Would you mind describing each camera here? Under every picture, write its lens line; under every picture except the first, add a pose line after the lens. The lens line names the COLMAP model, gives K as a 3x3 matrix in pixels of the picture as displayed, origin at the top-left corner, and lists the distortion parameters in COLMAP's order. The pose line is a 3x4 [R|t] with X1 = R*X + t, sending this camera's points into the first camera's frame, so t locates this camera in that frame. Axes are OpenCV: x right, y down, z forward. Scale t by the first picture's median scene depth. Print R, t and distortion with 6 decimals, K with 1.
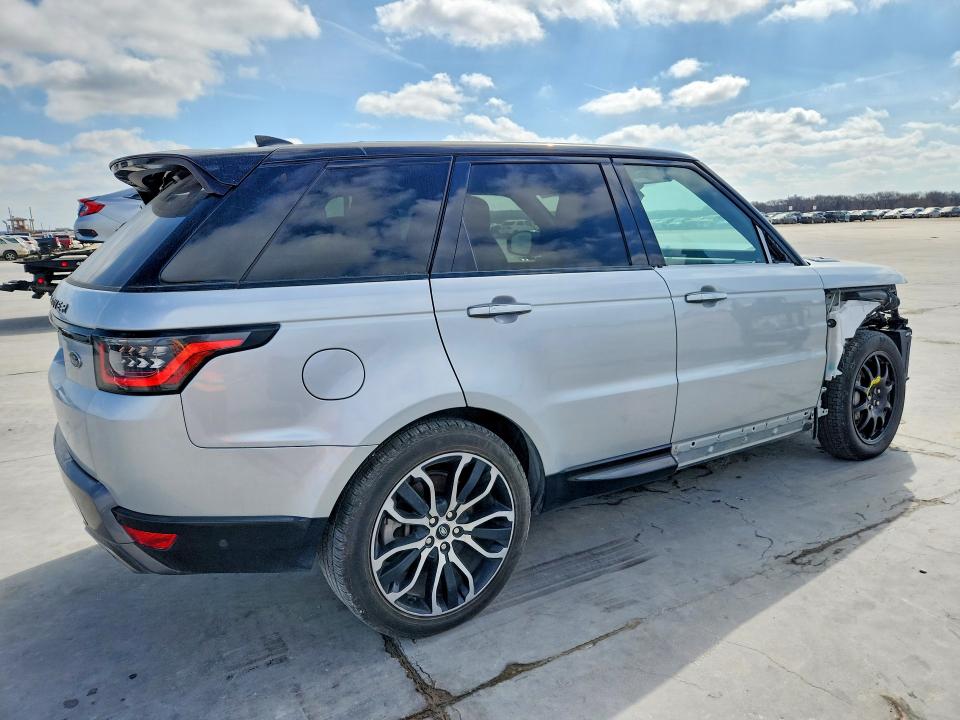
lens RADIAL K [[672.8, 0, 475.2], [0, 672.8, 354.2], [0, 0, 1]] dist [0.003706, -0.000829]
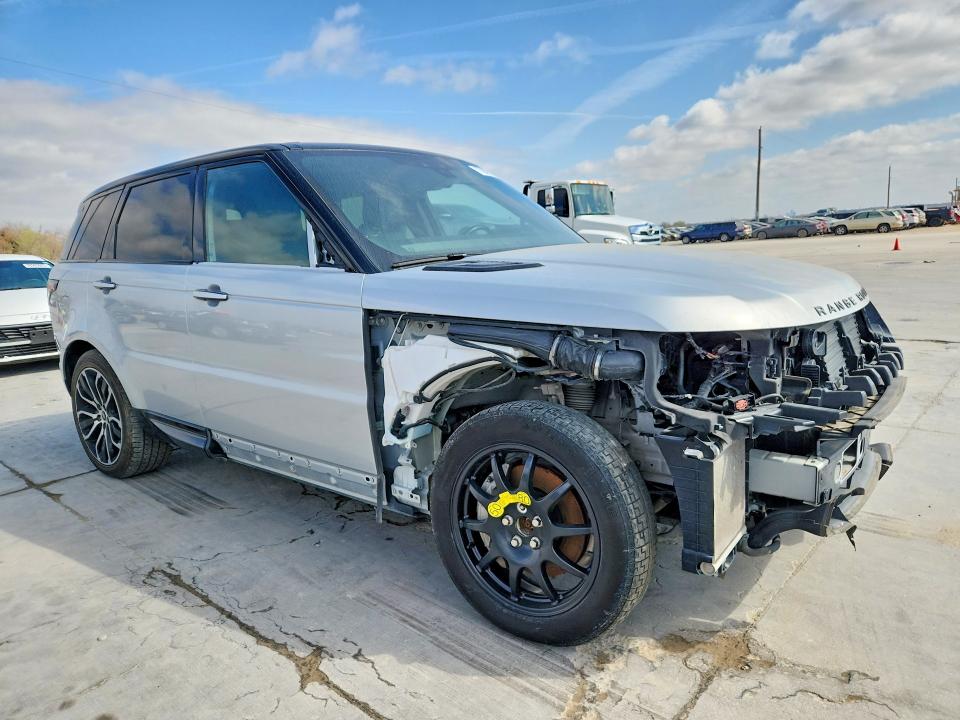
lens RADIAL K [[672.8, 0, 481.3], [0, 672.8, 356.7], [0, 0, 1]] dist [0.003706, -0.000829]
pose [[0.319183, 0.177307, -0.930959, 1.645013], [-0.135706, 0.980770, 0.140266, -0.220659], [0.937927, 0.081566, 0.337106, 1.209149]]
